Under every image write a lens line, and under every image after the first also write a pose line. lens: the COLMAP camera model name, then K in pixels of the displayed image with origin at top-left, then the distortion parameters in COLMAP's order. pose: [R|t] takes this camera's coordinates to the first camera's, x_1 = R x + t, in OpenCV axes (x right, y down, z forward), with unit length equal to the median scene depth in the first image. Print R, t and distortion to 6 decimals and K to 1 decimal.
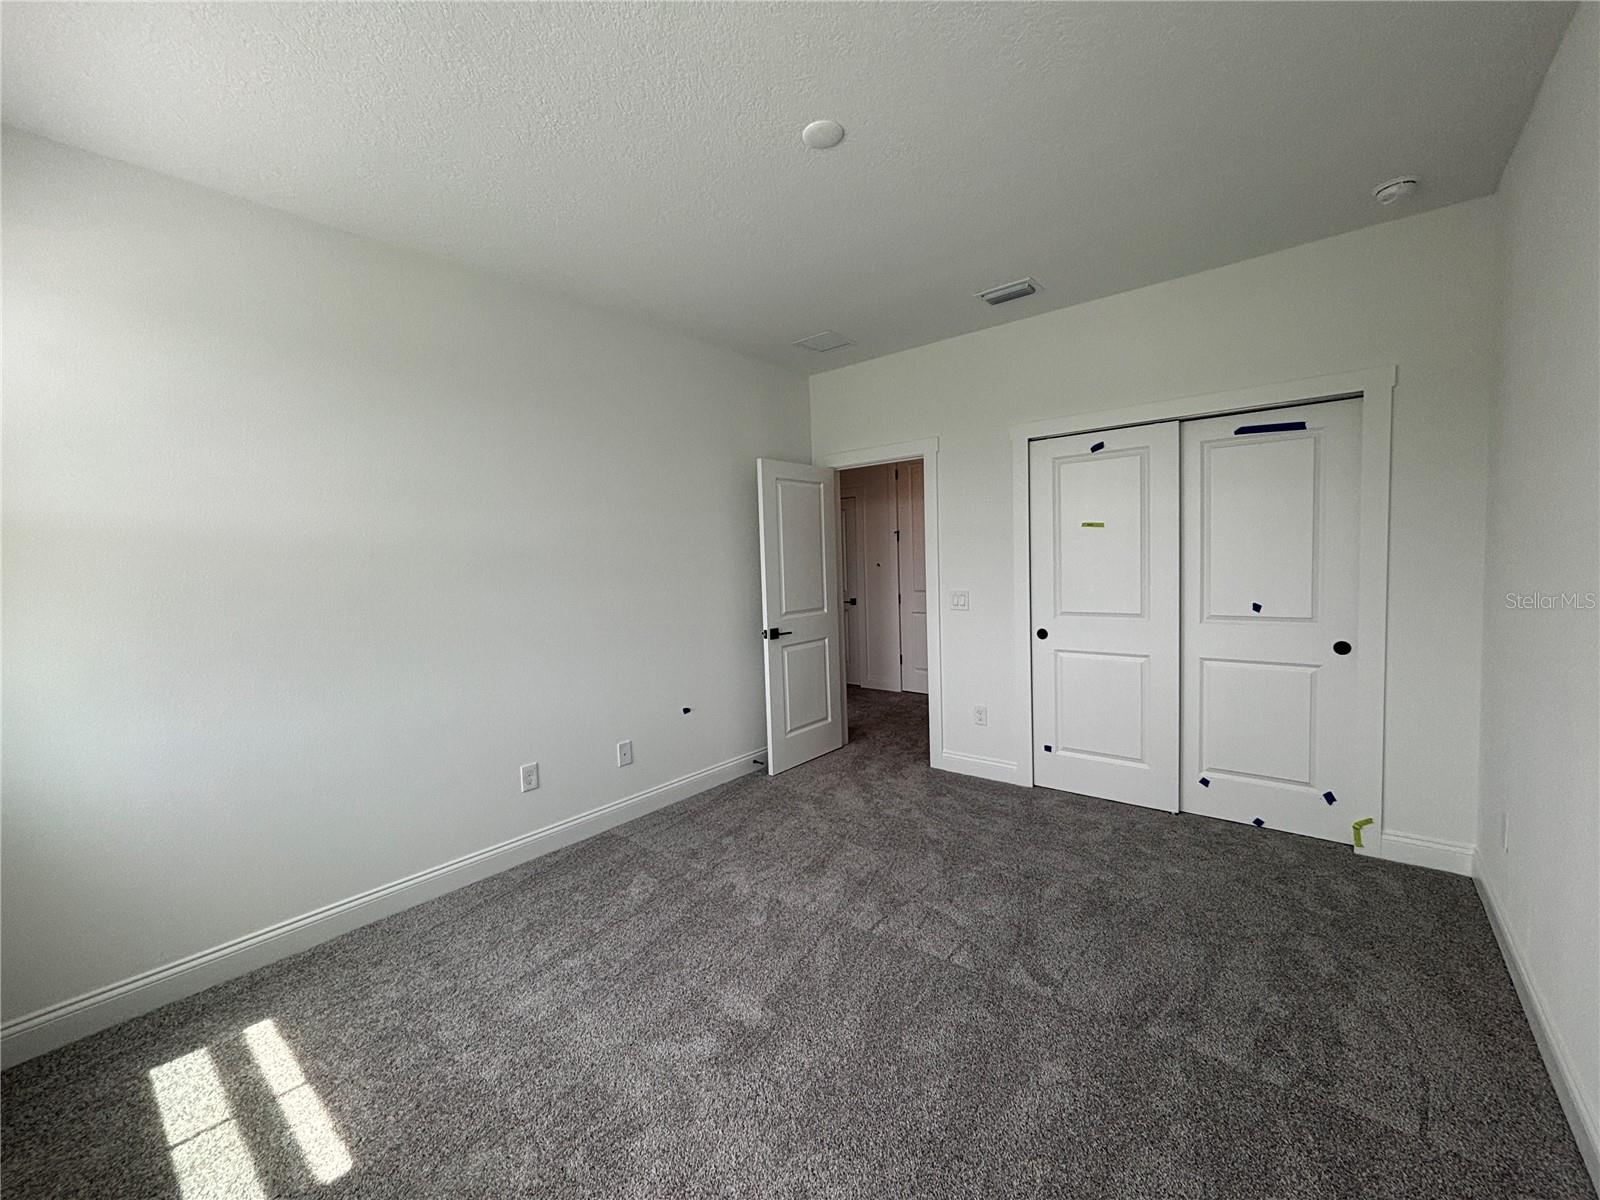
lens RADIAL K [[648.8, 0, 799.3], [0, 648.8, 596.5], [0, 0, 1]] dist [0.001711, 0.000211]
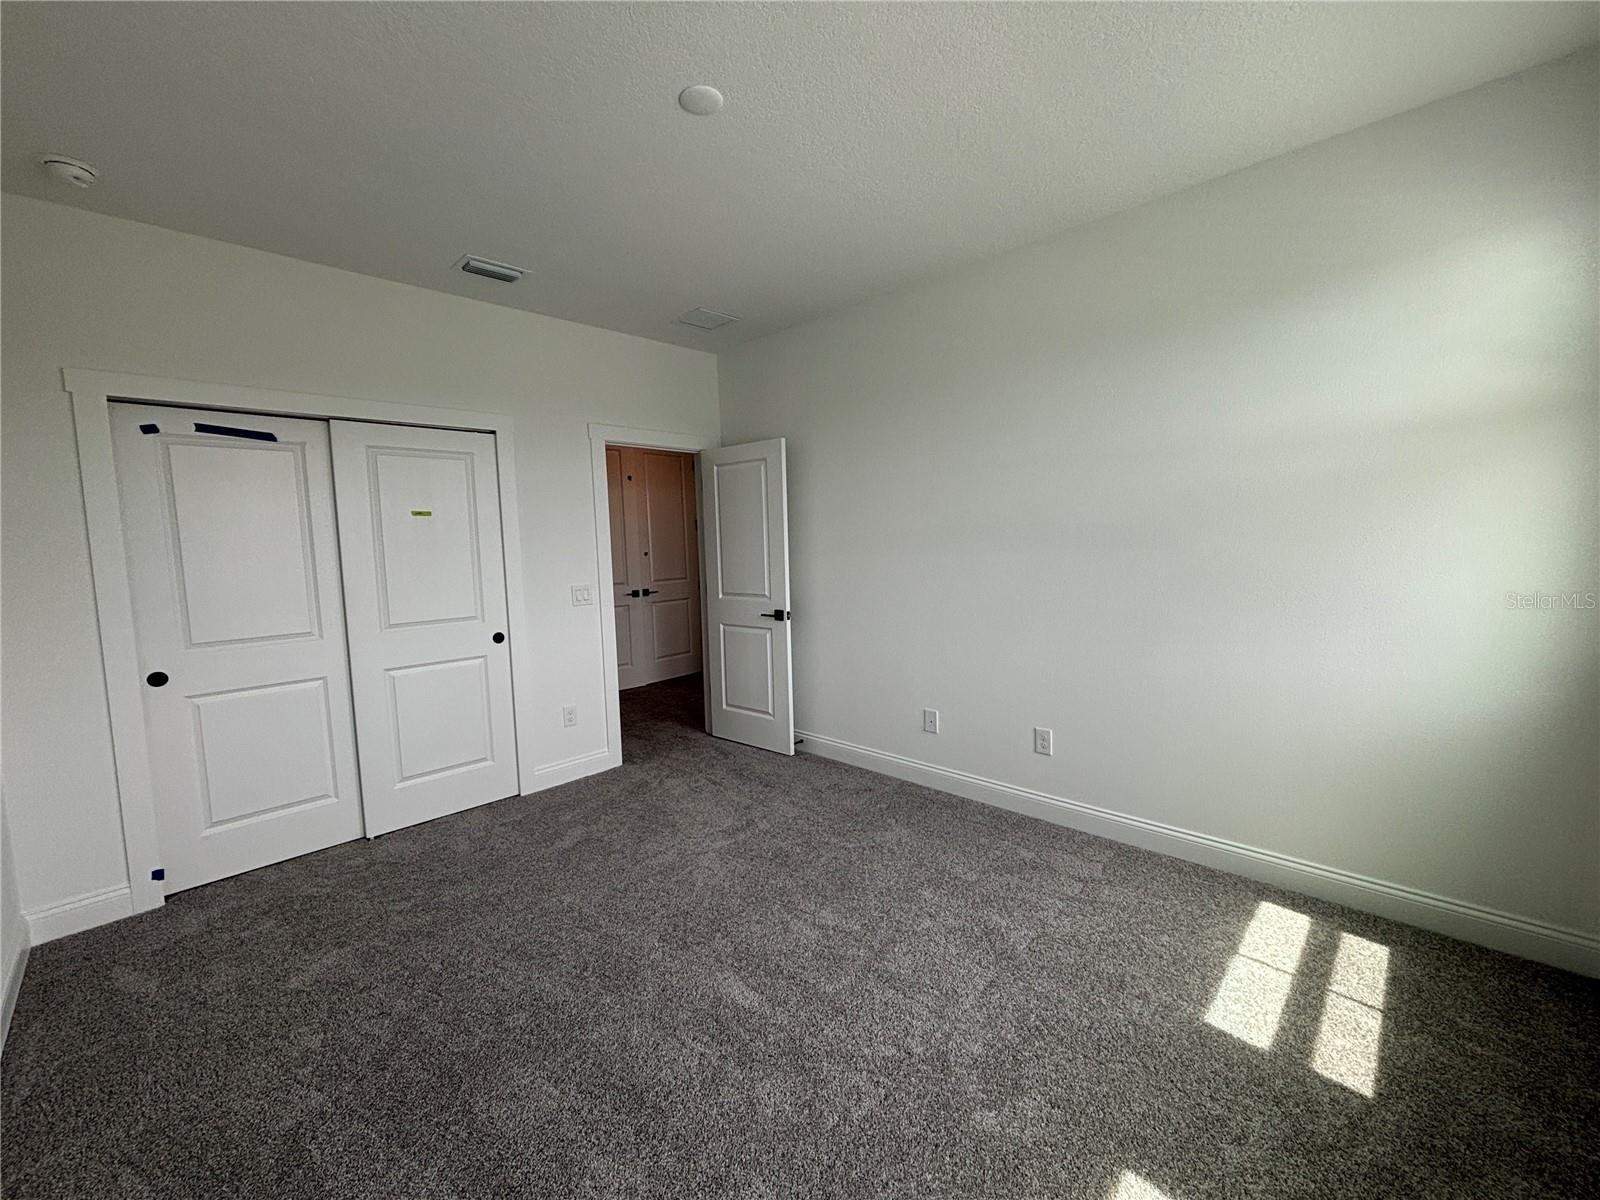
lens RADIAL K [[648.8, 0, 799.3], [0, 648.8, 596.5], [0, 0, 1]] dist [0.001711, 0.000211]
pose [[0.075726, -0.058843, 0.995391, -0.592037], [0.093835, 0.994248, 0.051637, -0.009671], [-0.992704, 0.089493, 0.080812, 0.514362]]
